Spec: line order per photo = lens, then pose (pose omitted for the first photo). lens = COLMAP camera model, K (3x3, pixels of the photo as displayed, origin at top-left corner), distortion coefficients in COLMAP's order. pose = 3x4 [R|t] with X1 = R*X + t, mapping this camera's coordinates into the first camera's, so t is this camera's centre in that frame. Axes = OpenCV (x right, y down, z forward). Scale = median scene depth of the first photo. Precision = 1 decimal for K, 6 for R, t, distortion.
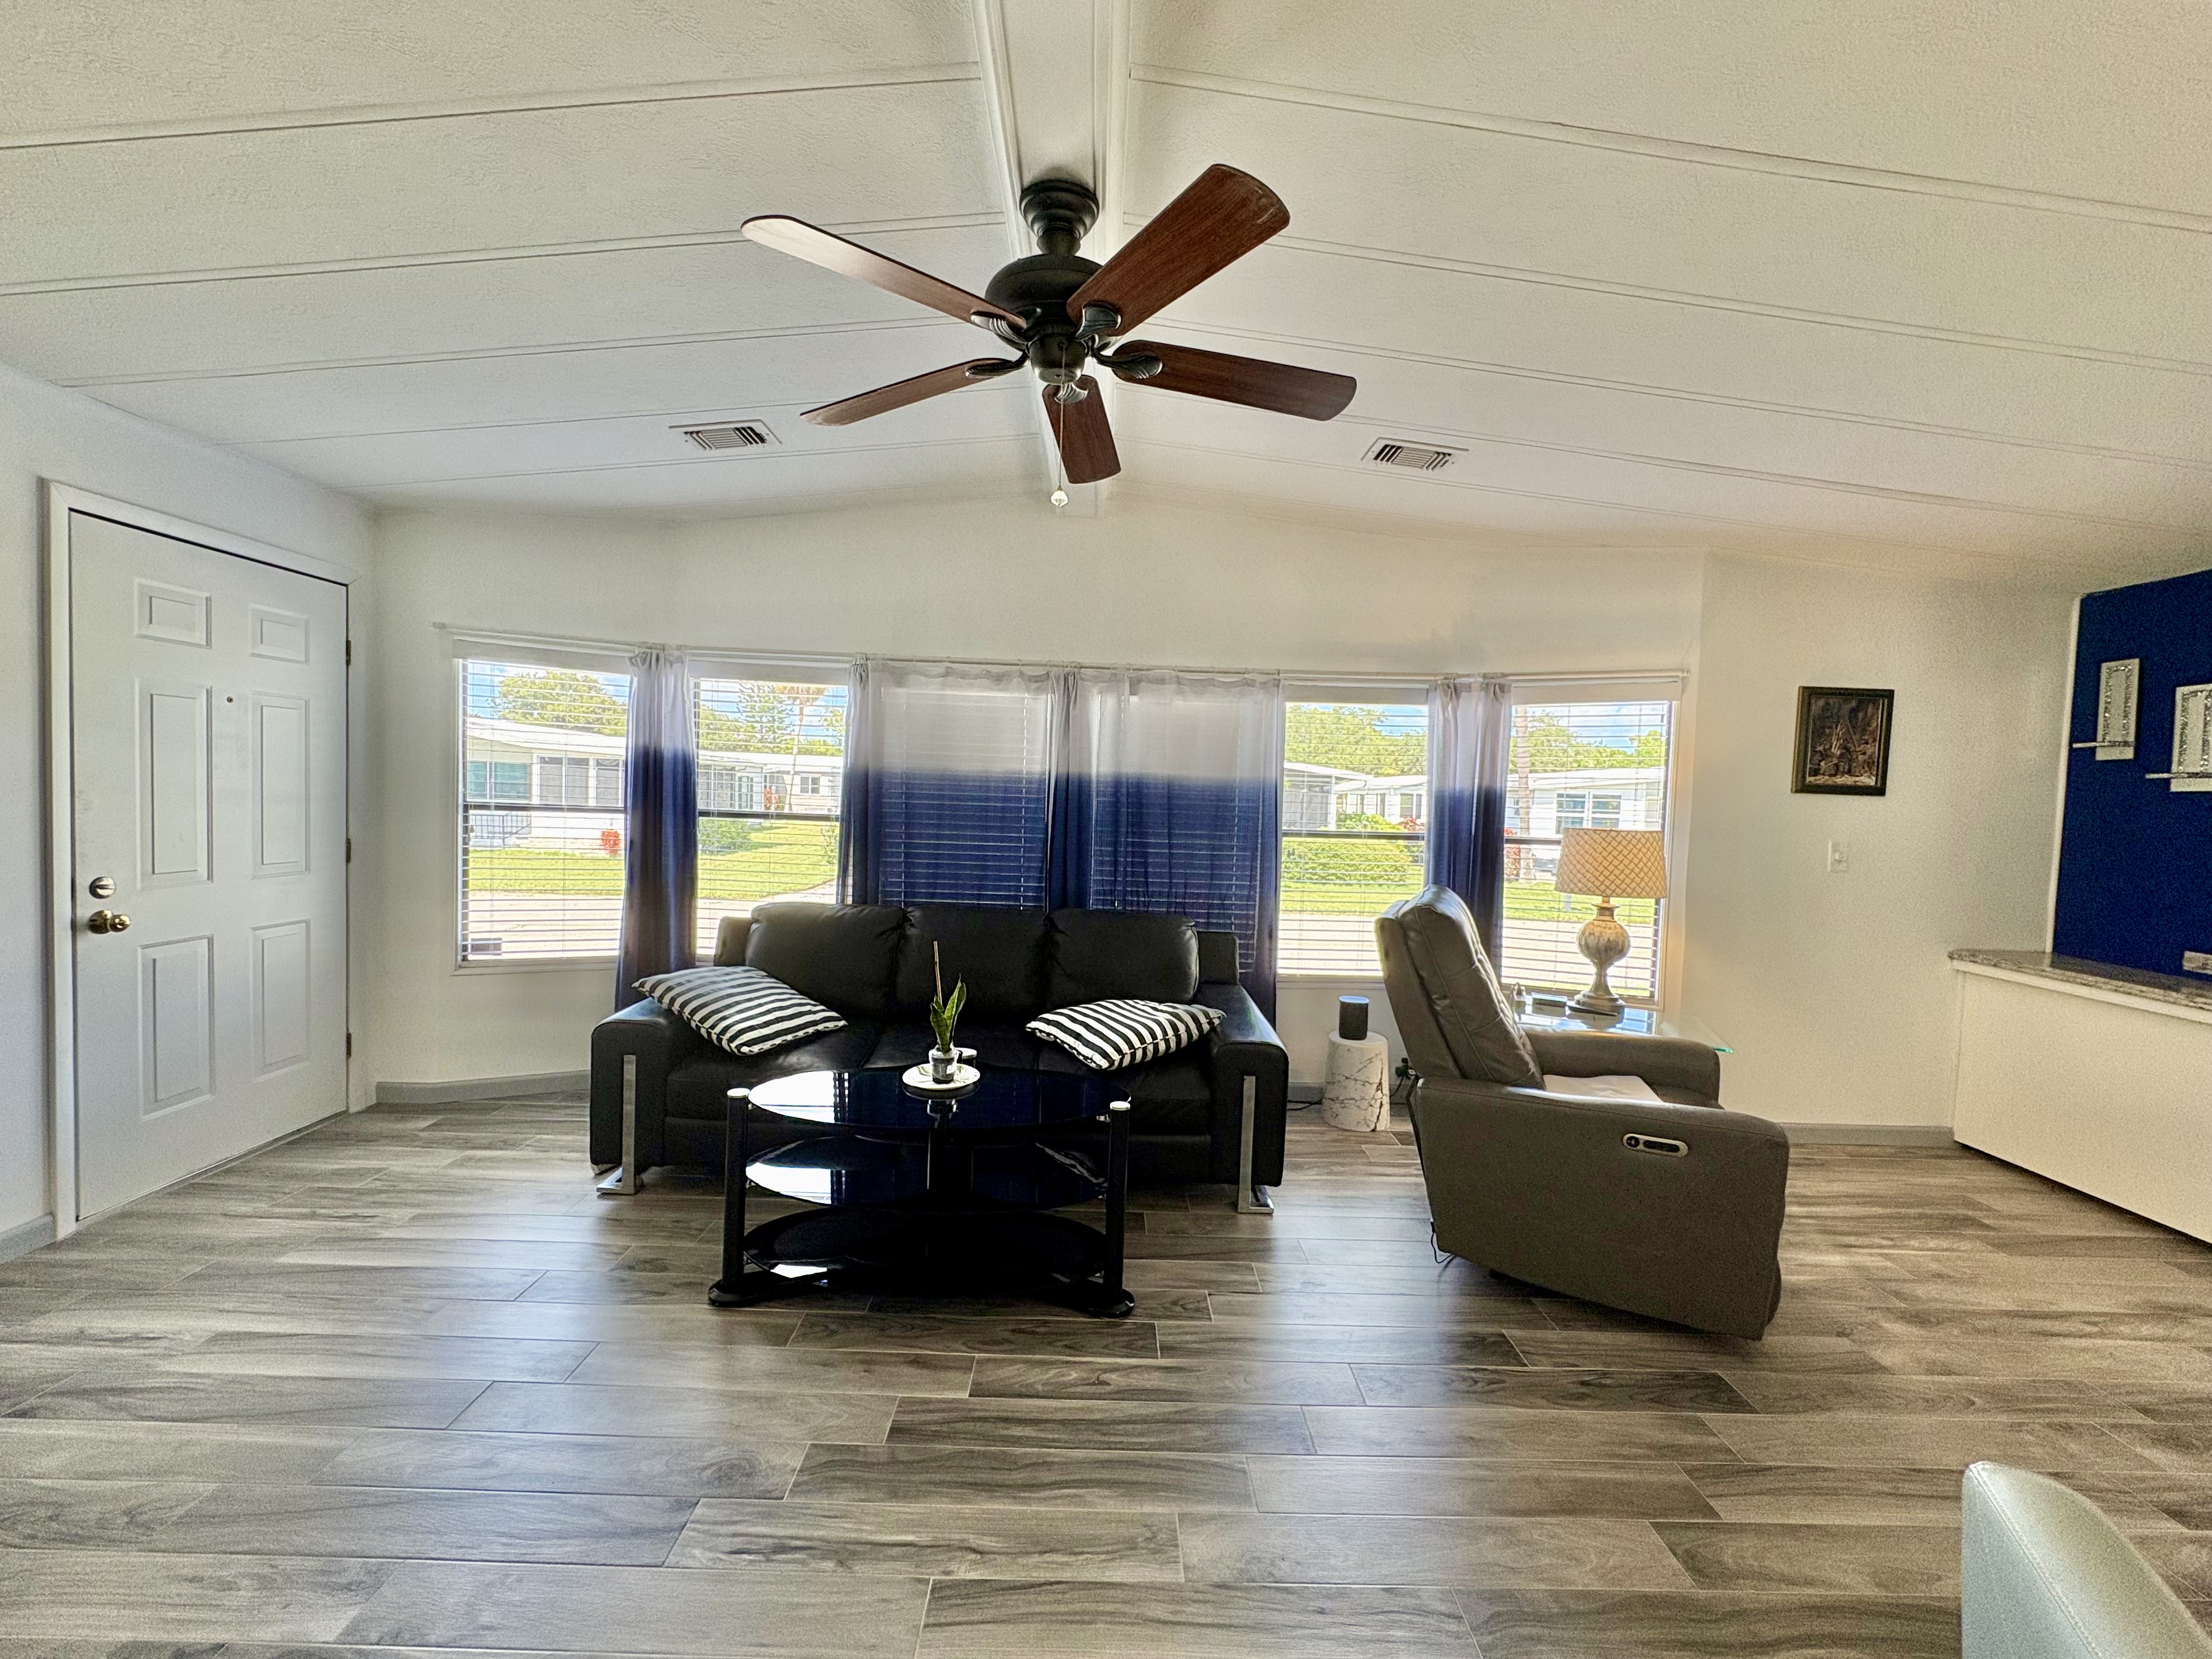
lens RADIAL K [[878.8, 0, 1104.3], [0, 878.8, 832.0], [0, 0, 1]] dist [-0.001818, -0.000169]
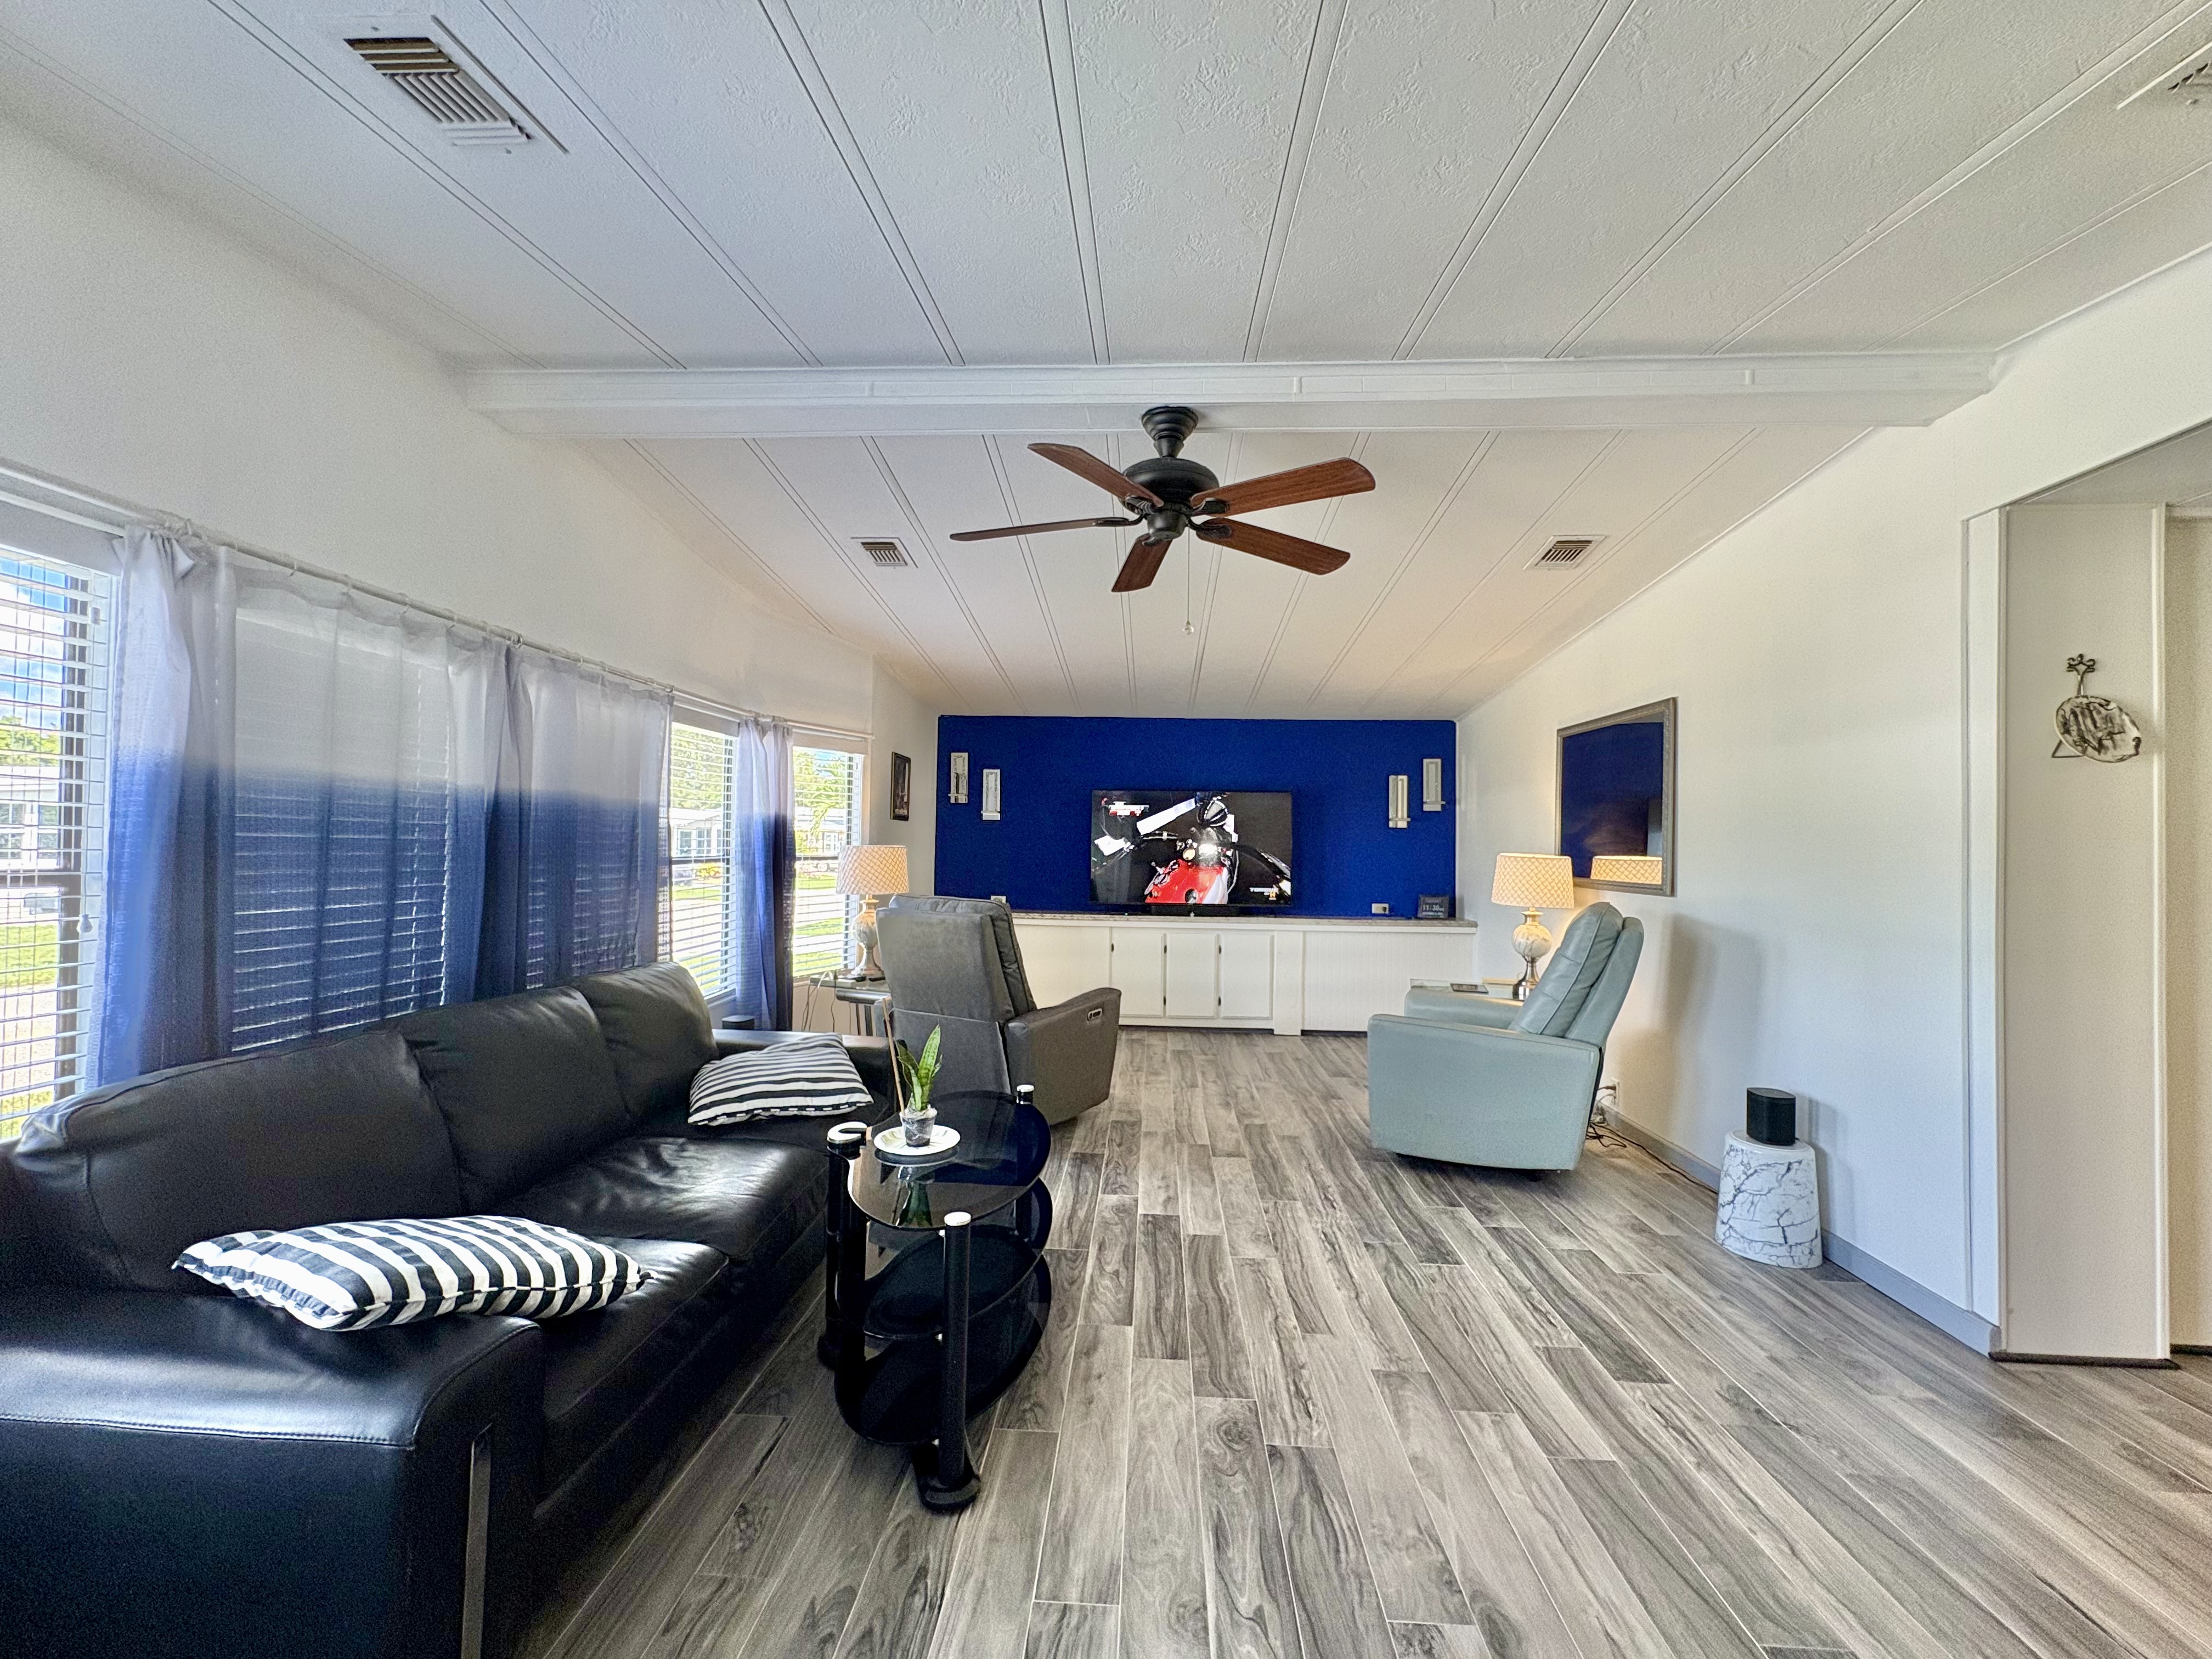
lens RADIAL K [[875.9, 0, 1116.1], [0, 875.9, 837.2], [0, 0, 1]] dist [0.002049, 0.000167]
pose [[0.061955, -0.020981, 0.997858, -1.195747], [0.025864, 0.999477, 0.019409, -0.053445], [-0.997744, 0.024607, 0.062465, 0.818356]]
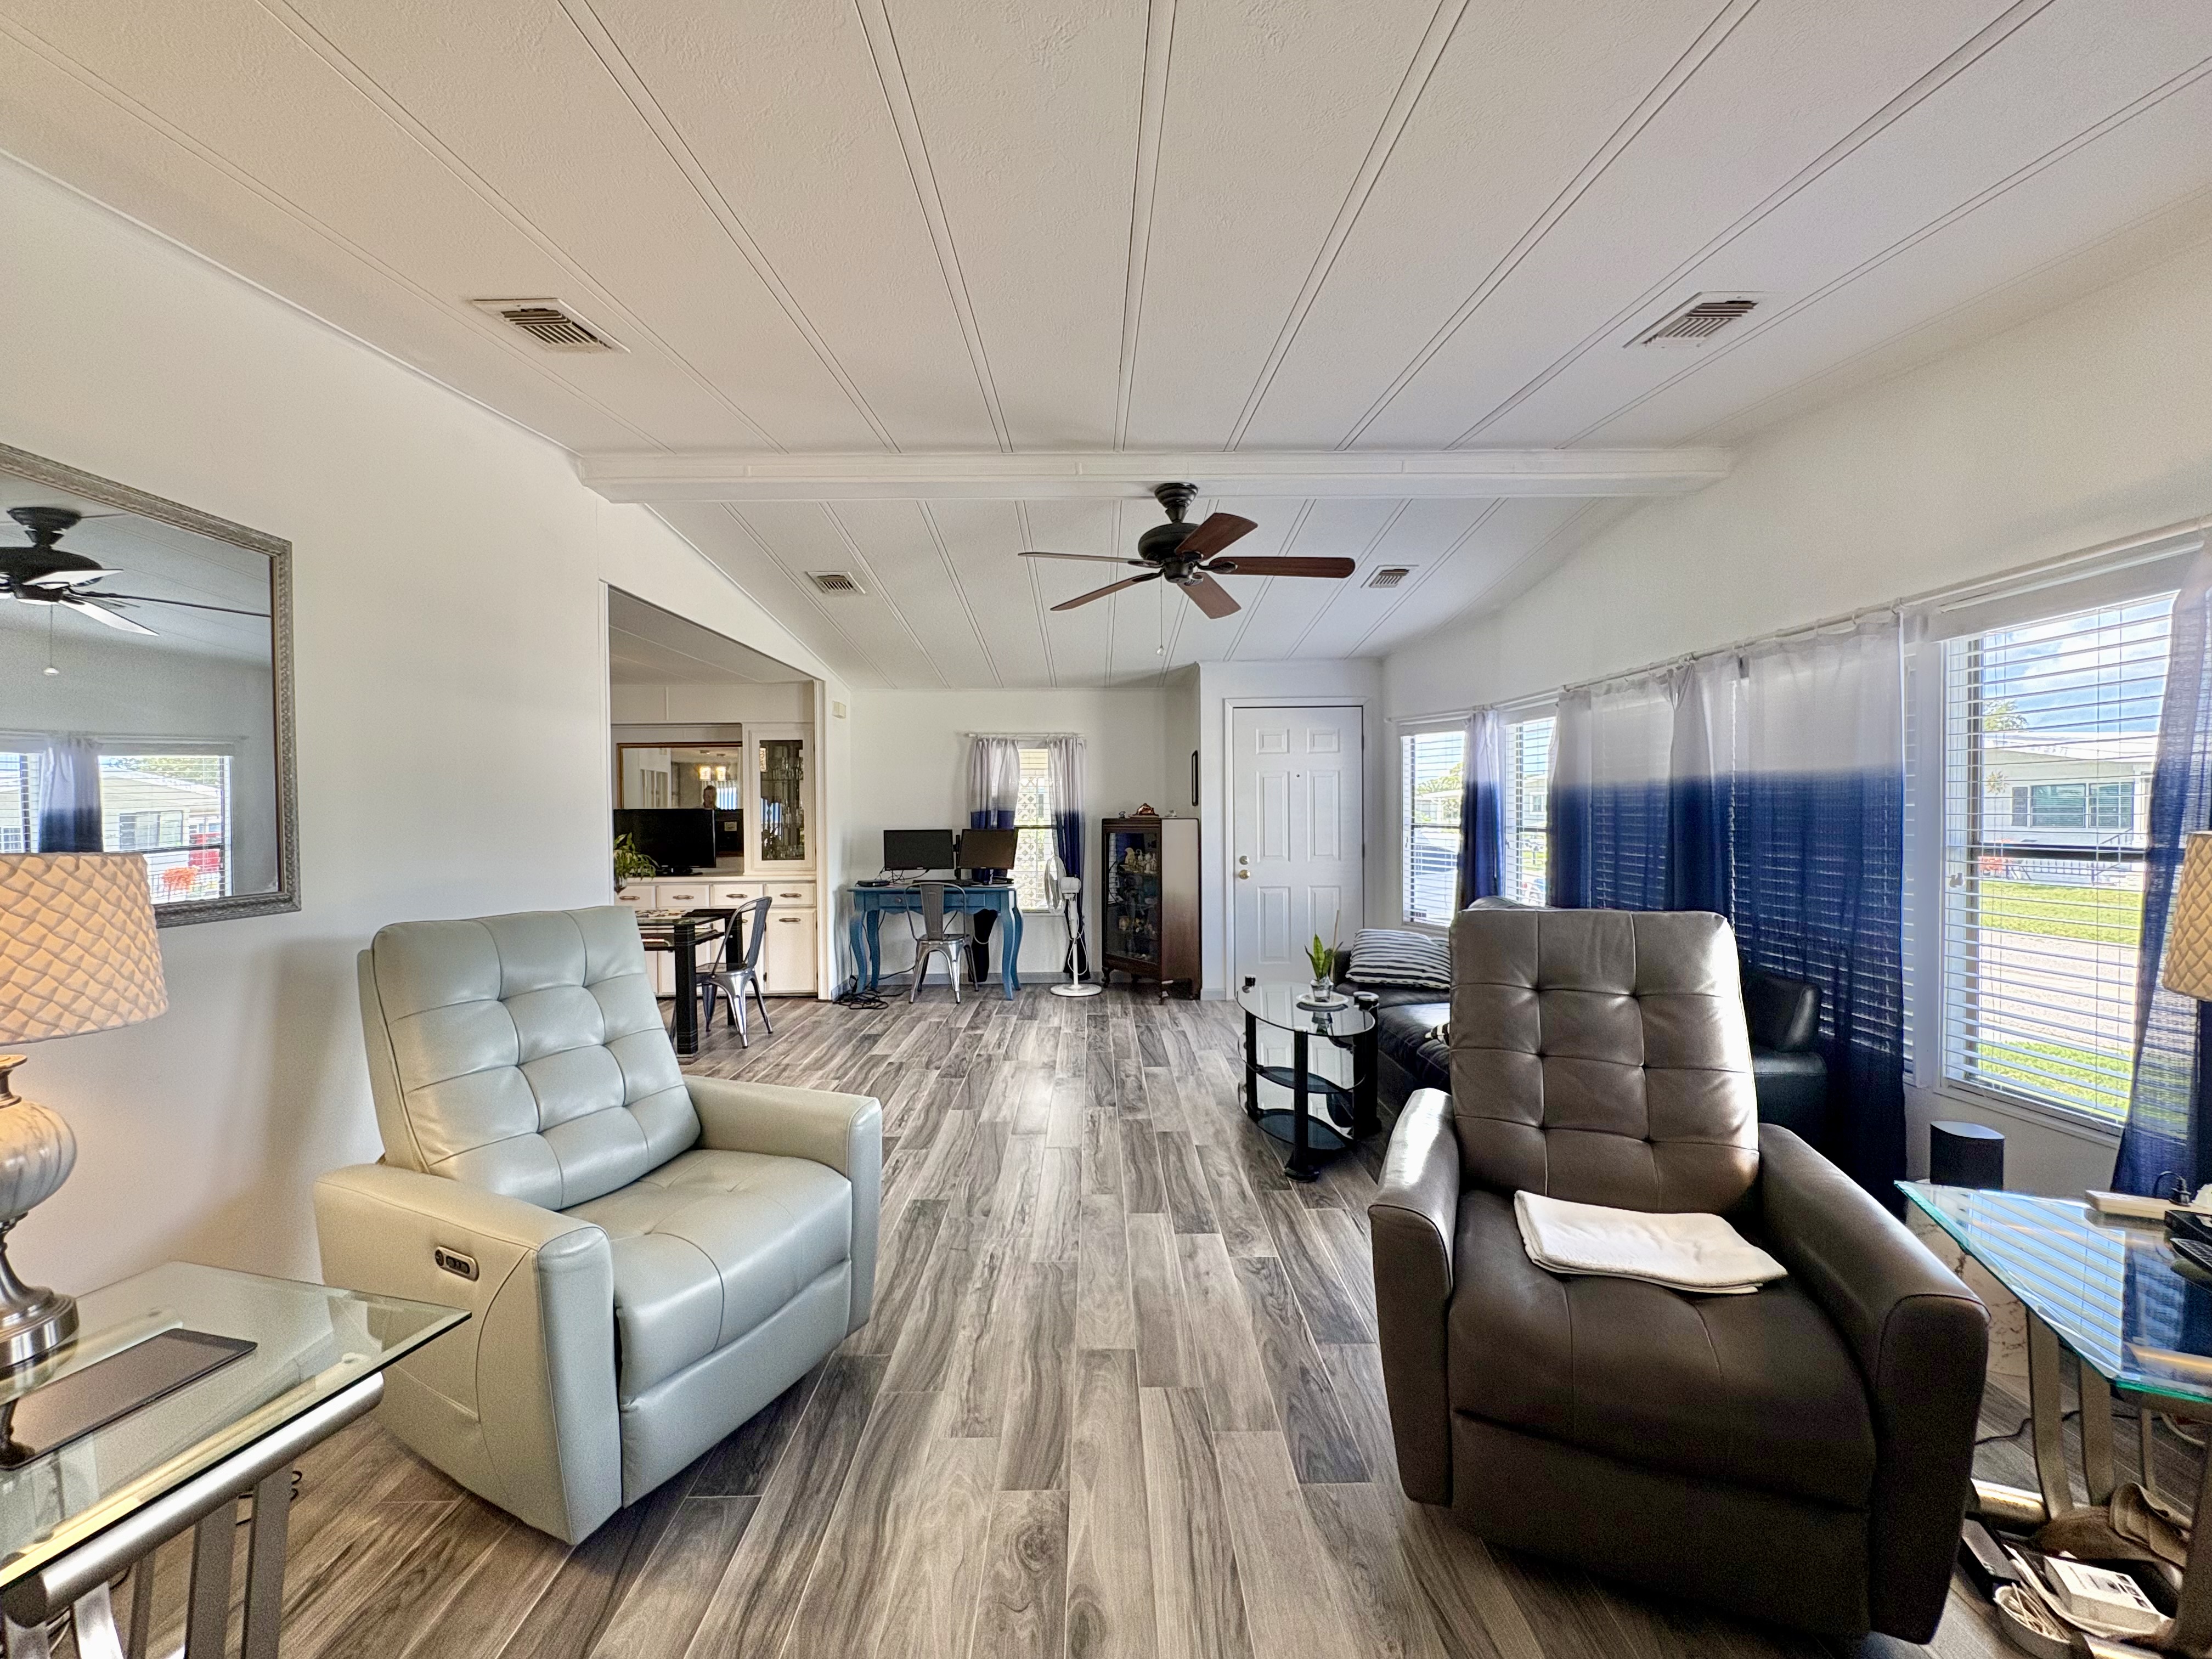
lens RADIAL K [[895.7, 0, 1106.0], [0, 895.7, 829.5], [0, 0, 1]] dist [-0.000465, -0.000146]
pose [[-0.001630, -0.011649, -0.999931, 1.484153], [-0.028384, 0.999530, -0.011598, 0.020781], [0.999596, 0.028363, -0.001960, 0.706361]]
